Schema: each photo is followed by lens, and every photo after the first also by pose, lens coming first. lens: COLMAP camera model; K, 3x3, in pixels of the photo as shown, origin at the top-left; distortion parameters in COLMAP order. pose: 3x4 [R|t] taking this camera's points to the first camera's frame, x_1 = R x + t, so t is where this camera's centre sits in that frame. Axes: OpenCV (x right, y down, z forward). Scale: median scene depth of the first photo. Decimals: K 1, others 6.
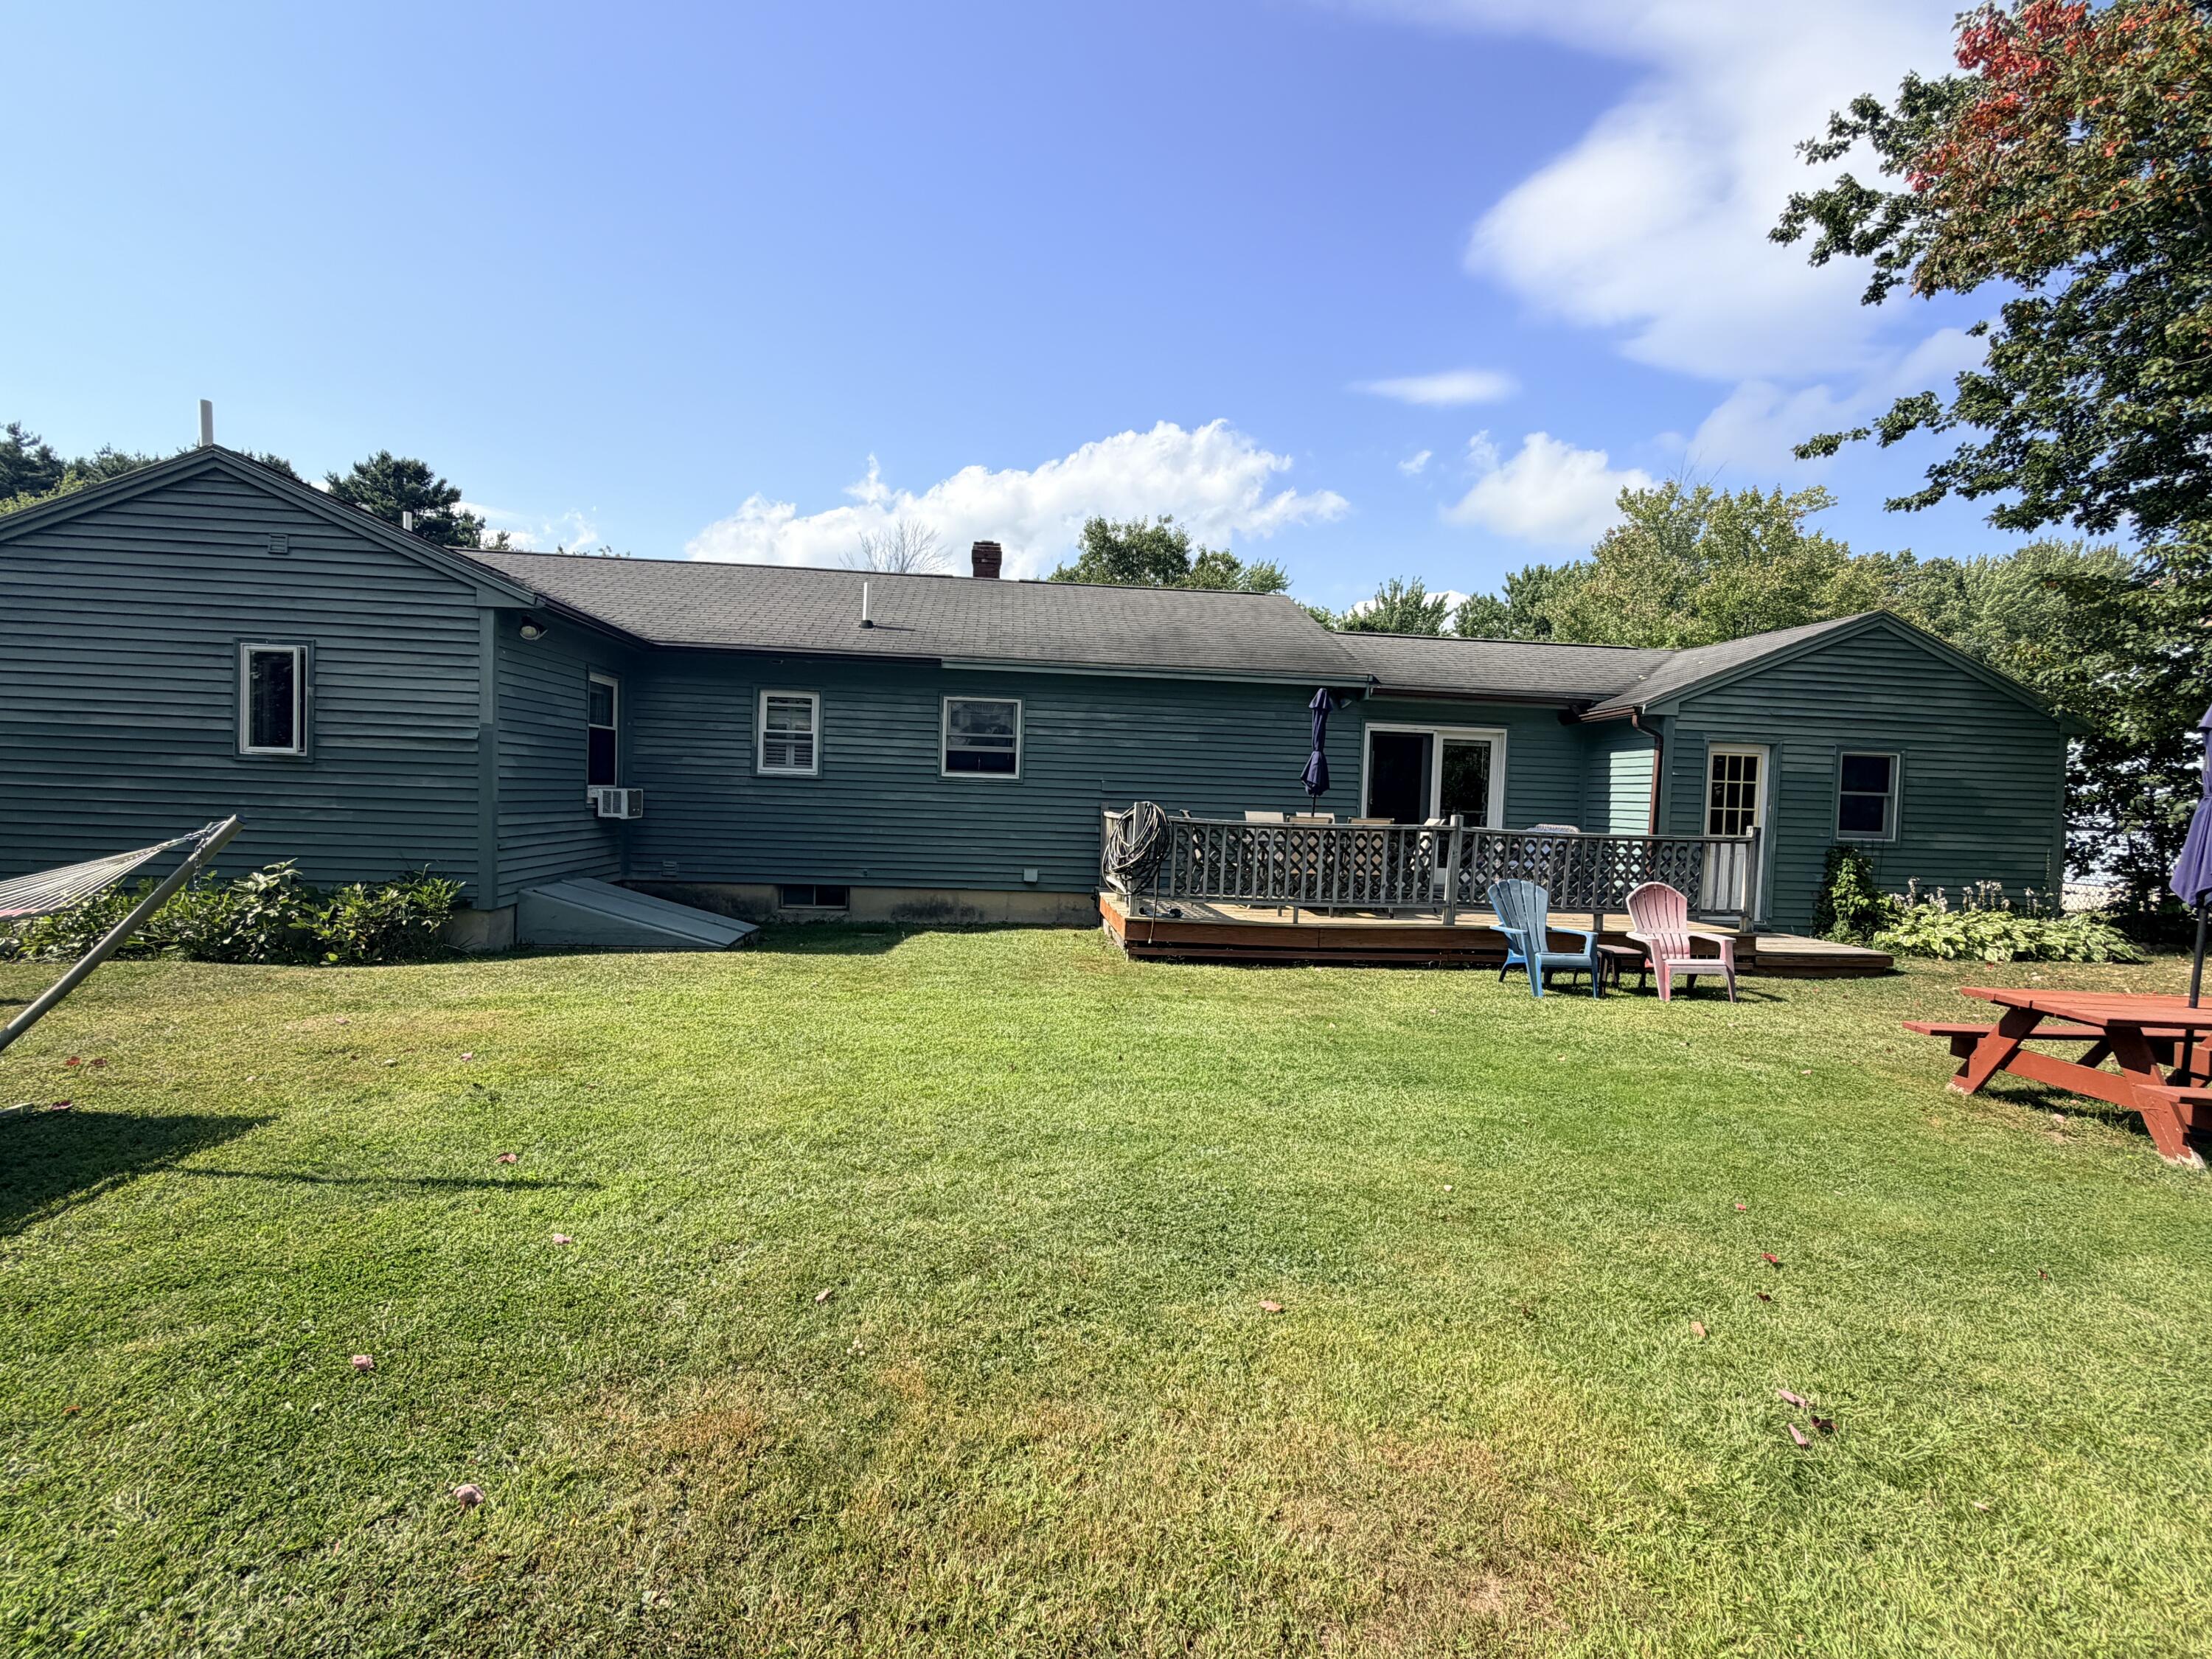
lens RADIAL K [[1036.7, 0, 1113.2], [0, 1036.7, 846.0], [0, 0, 1]] dist [0.000591, 0.000605]
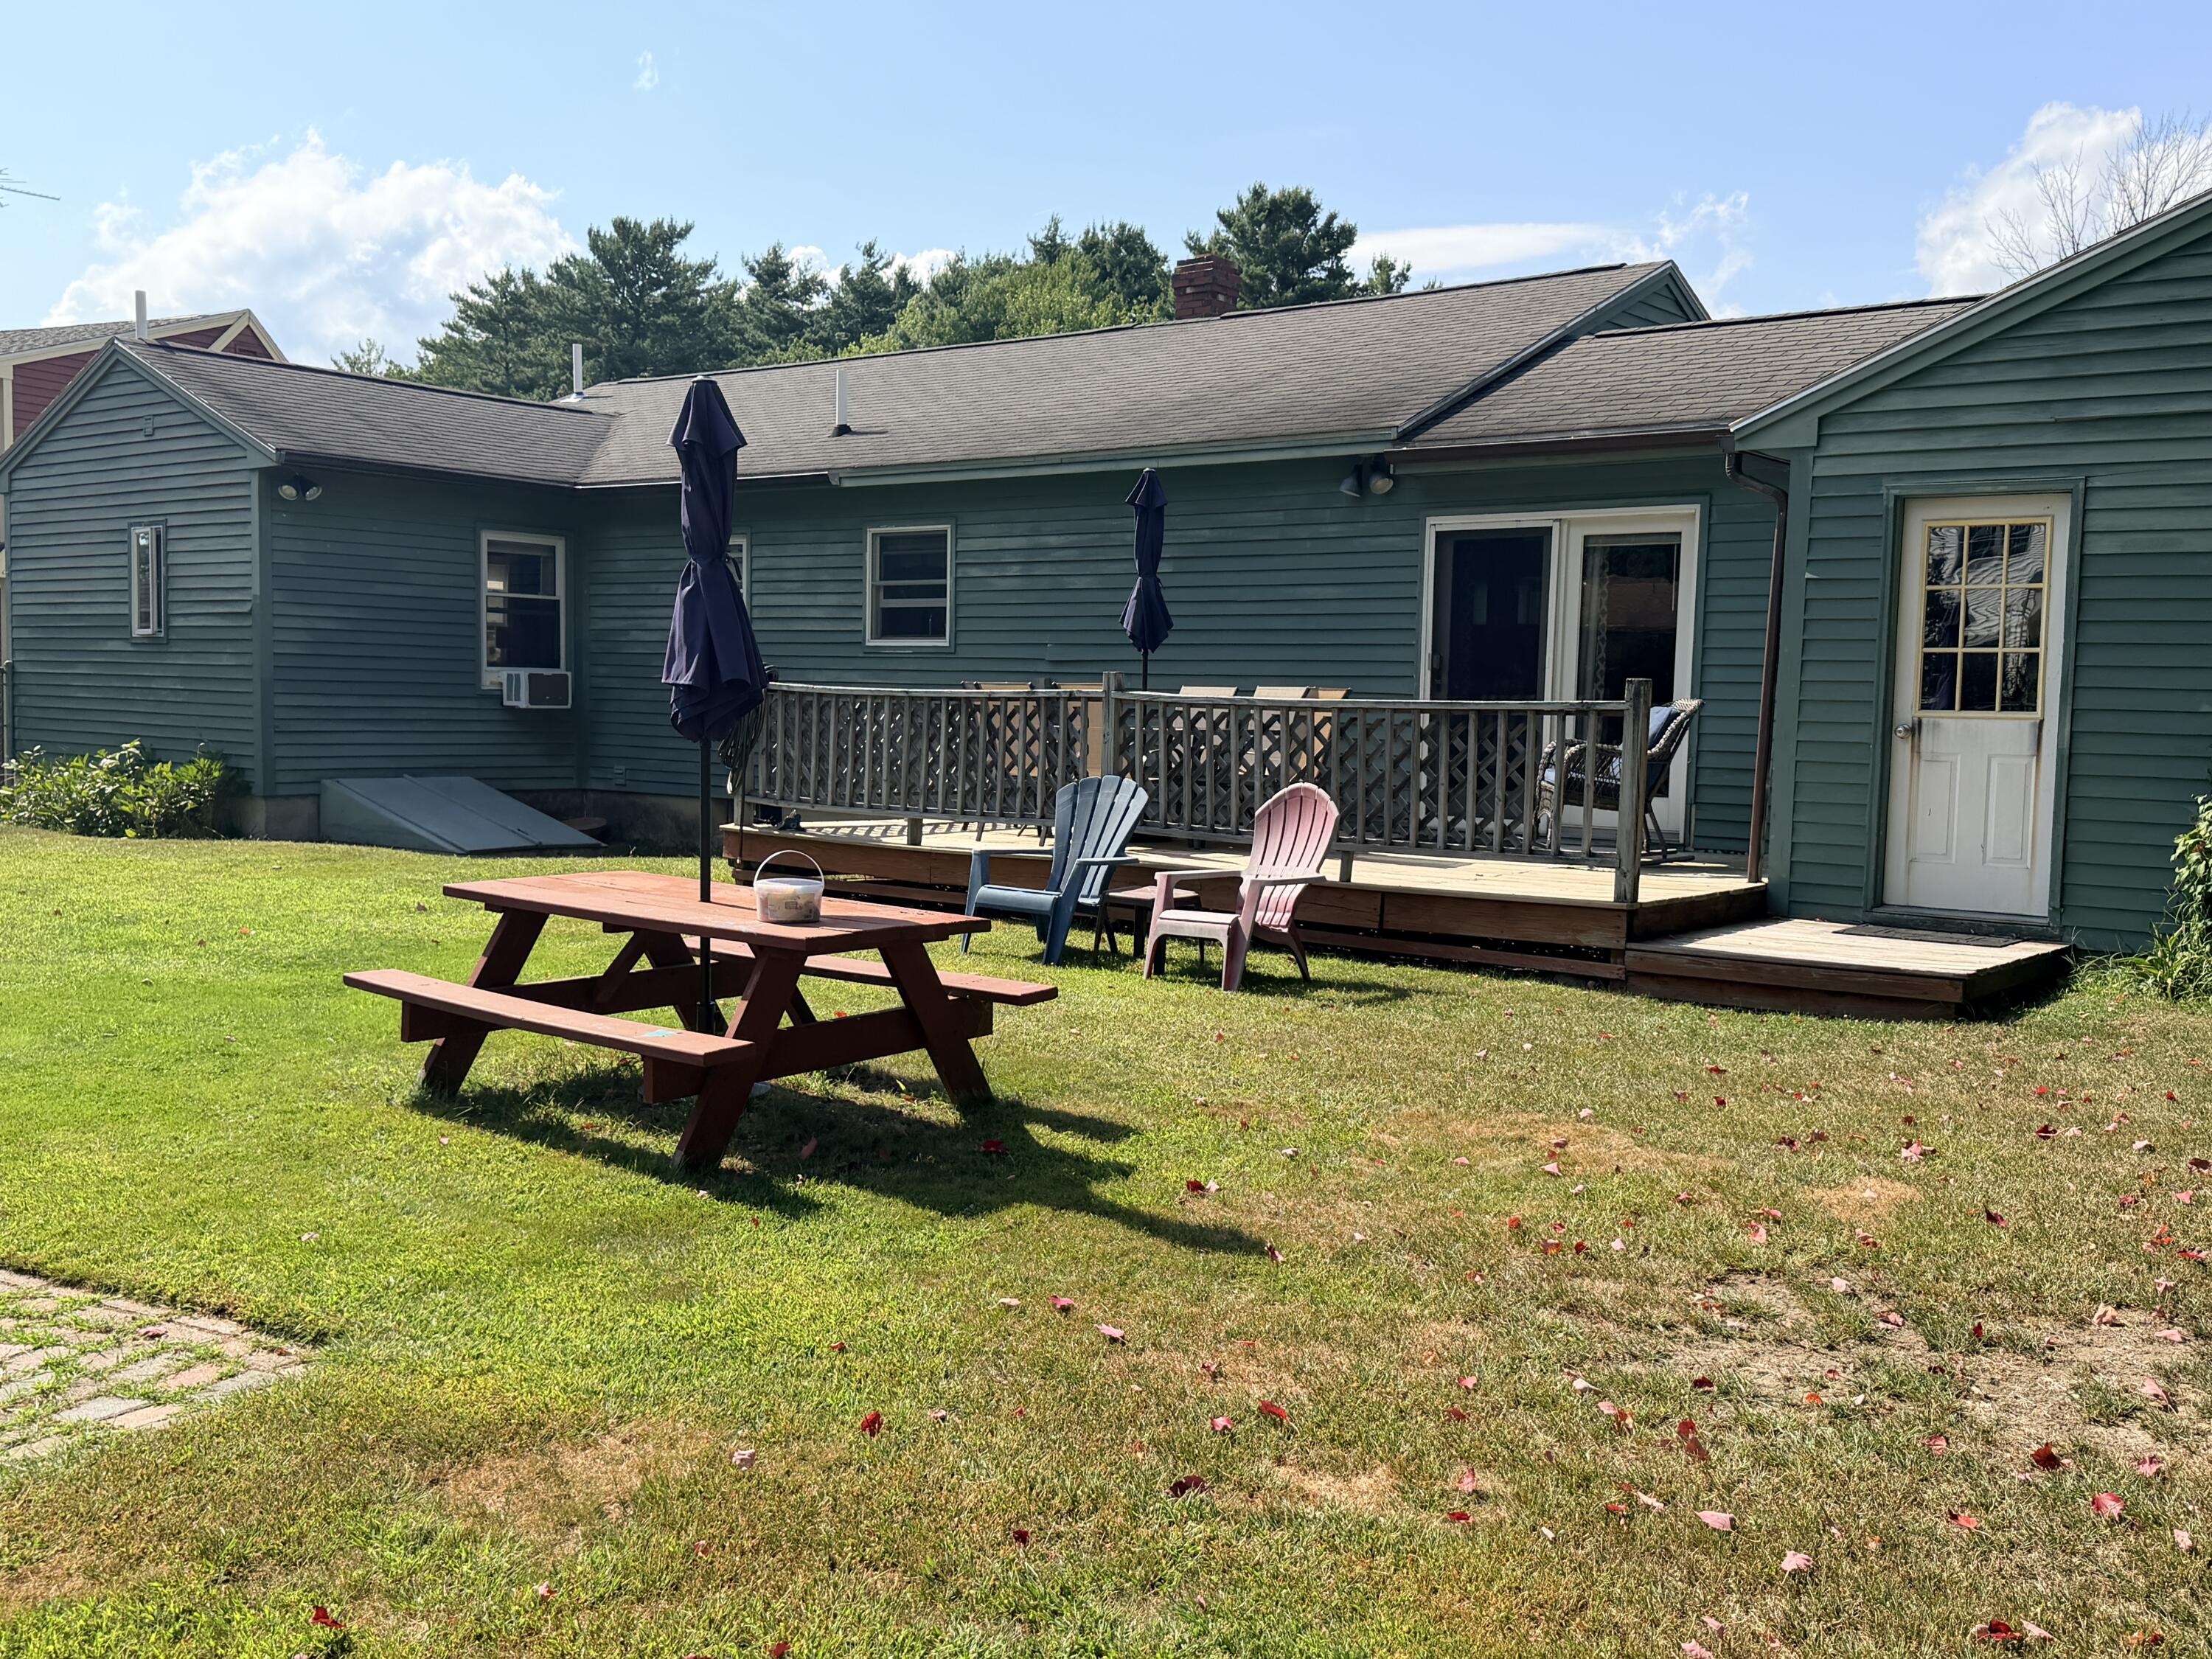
lens RADIAL K [[2108.0, 0, 1106.0], [0, 2108.0, 829.5], [0, 0, 1]] dist [0.190341, -0.385902]
pose [[0.714897, 0.024460, -0.698801, 0.966655], [-0.030117, 0.999538, 0.004176, 0.045508], [0.698581, 0.018061, 0.715303, 0.116234]]
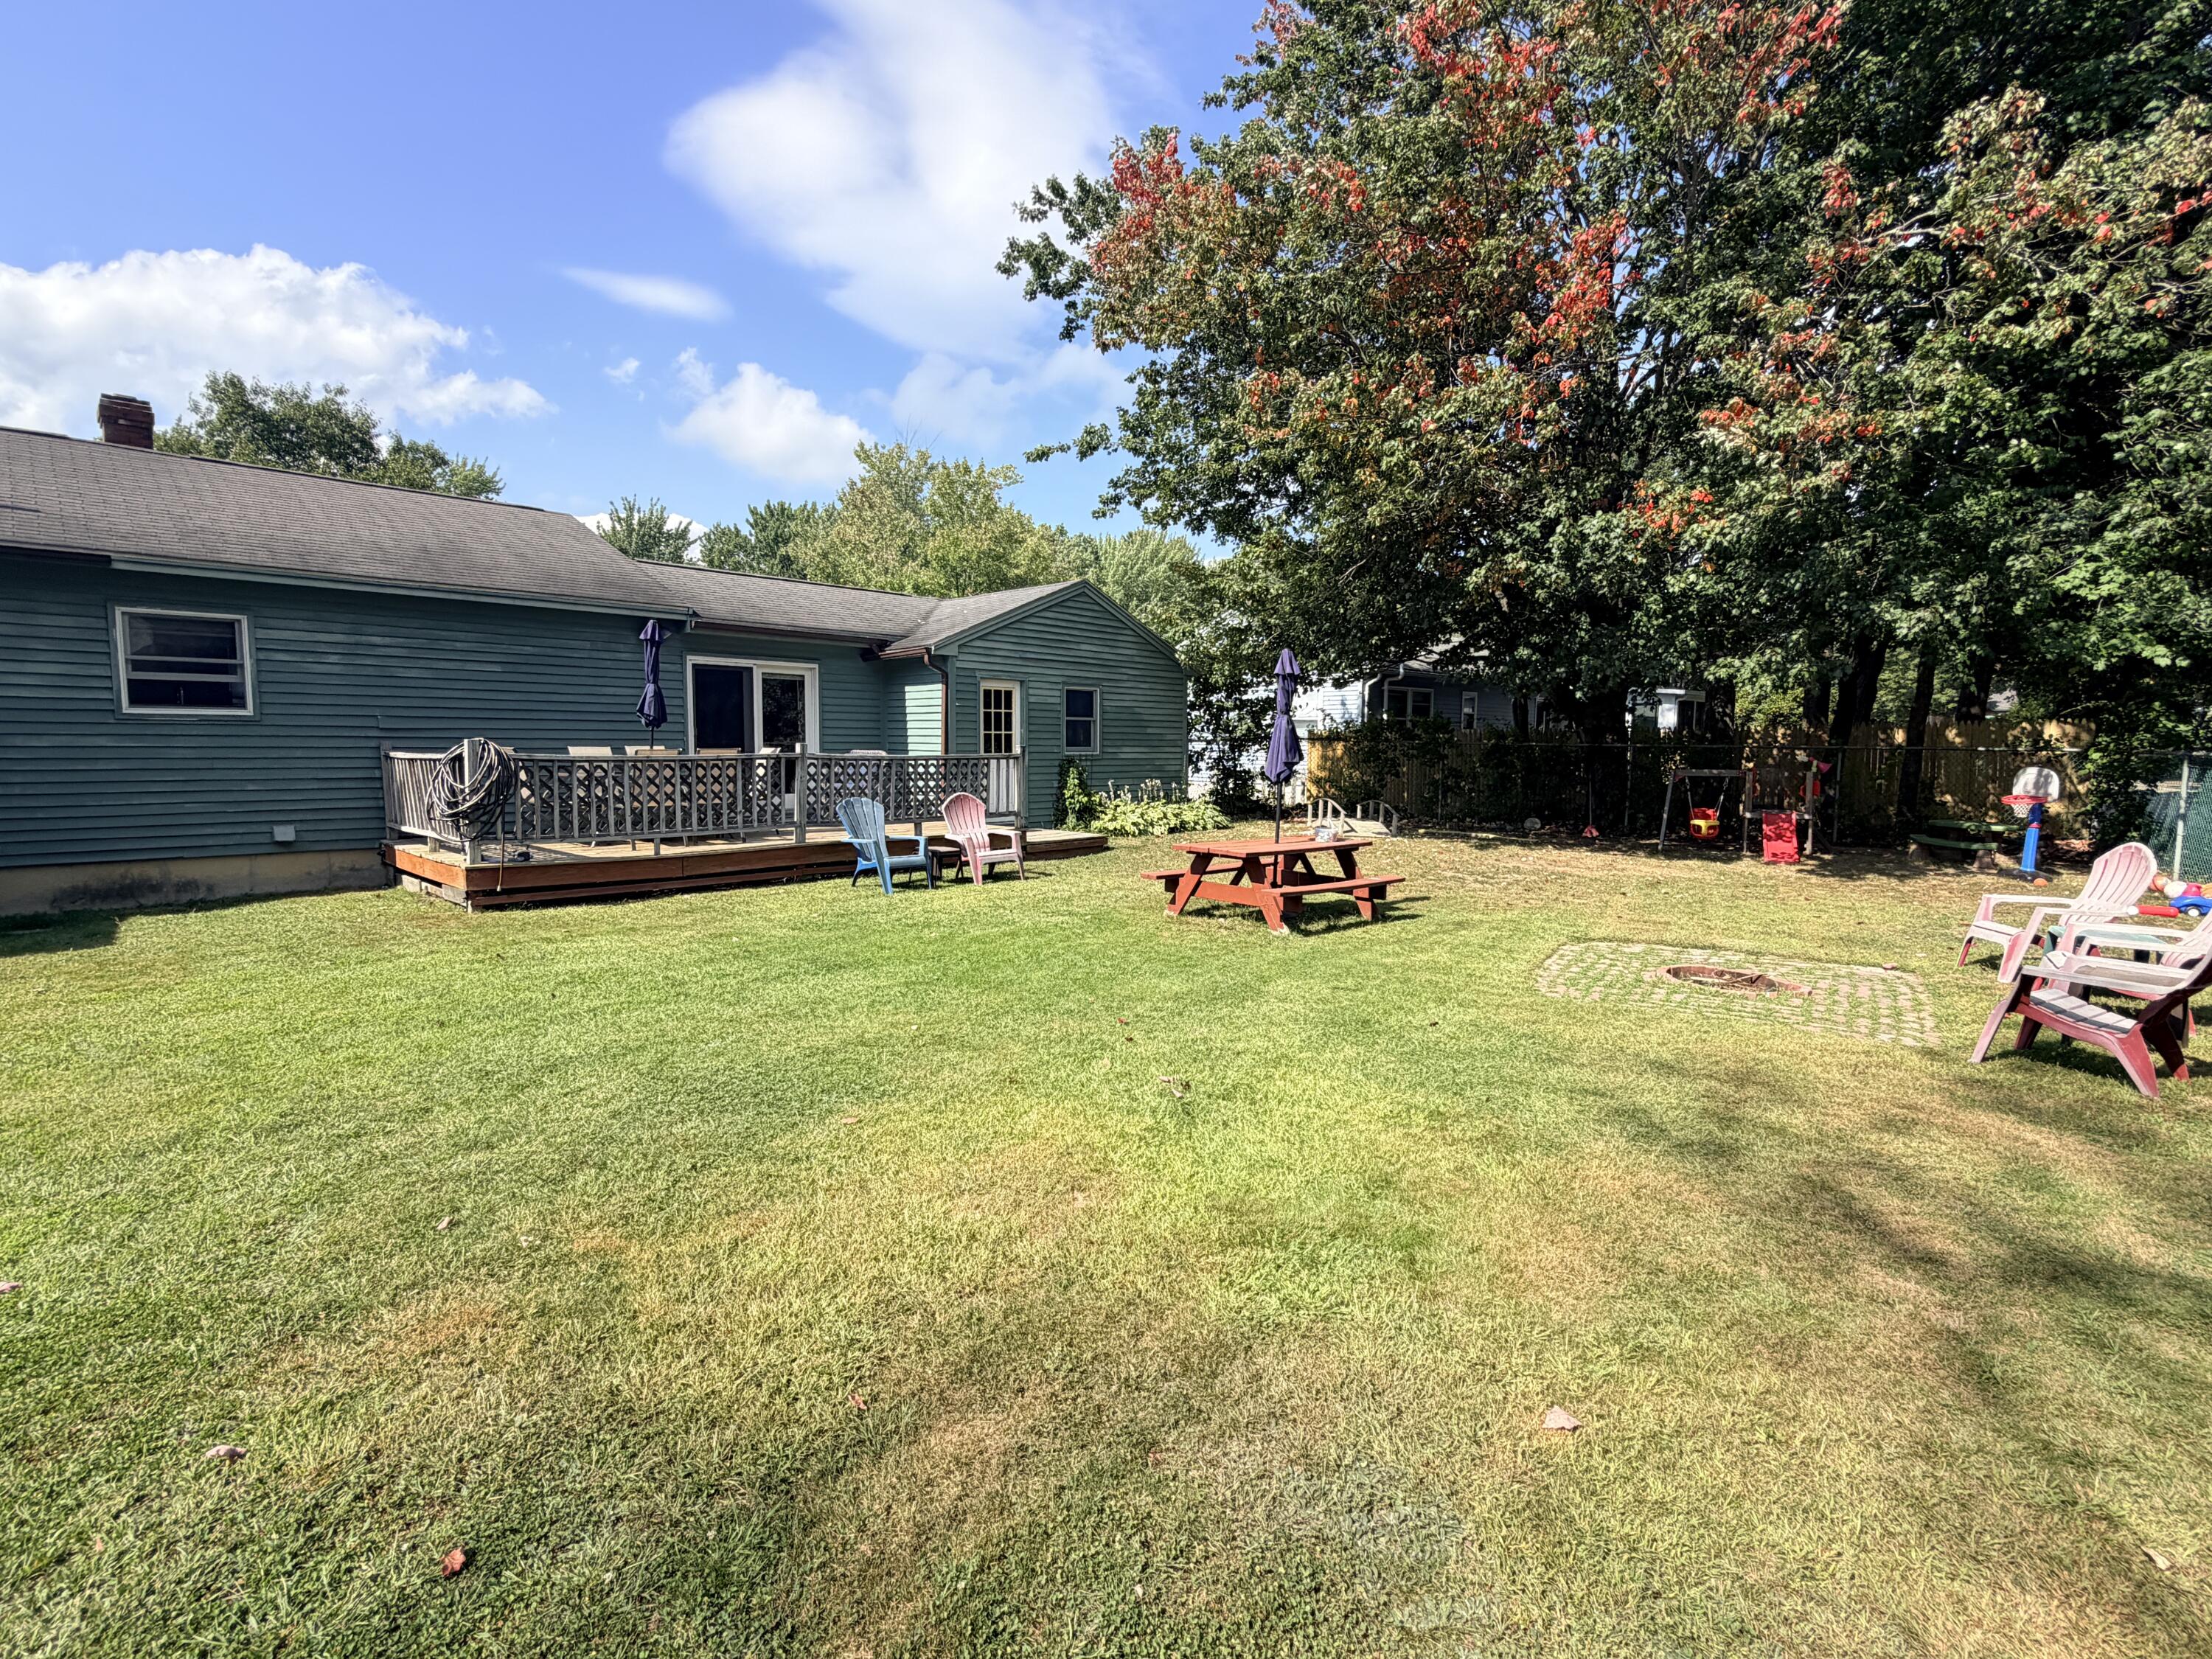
lens RADIAL K [[1036.7, 0, 1113.2], [0, 1036.7, 846.0], [0, 0, 1]] dist [0.000591, 0.000605]
pose [[0.764103, -0.092998, 0.638356, -0.110228], [0.051683, 0.995198, 0.083121, 0.004175], [-0.643021, -0.030521, 0.765240, -0.052367]]
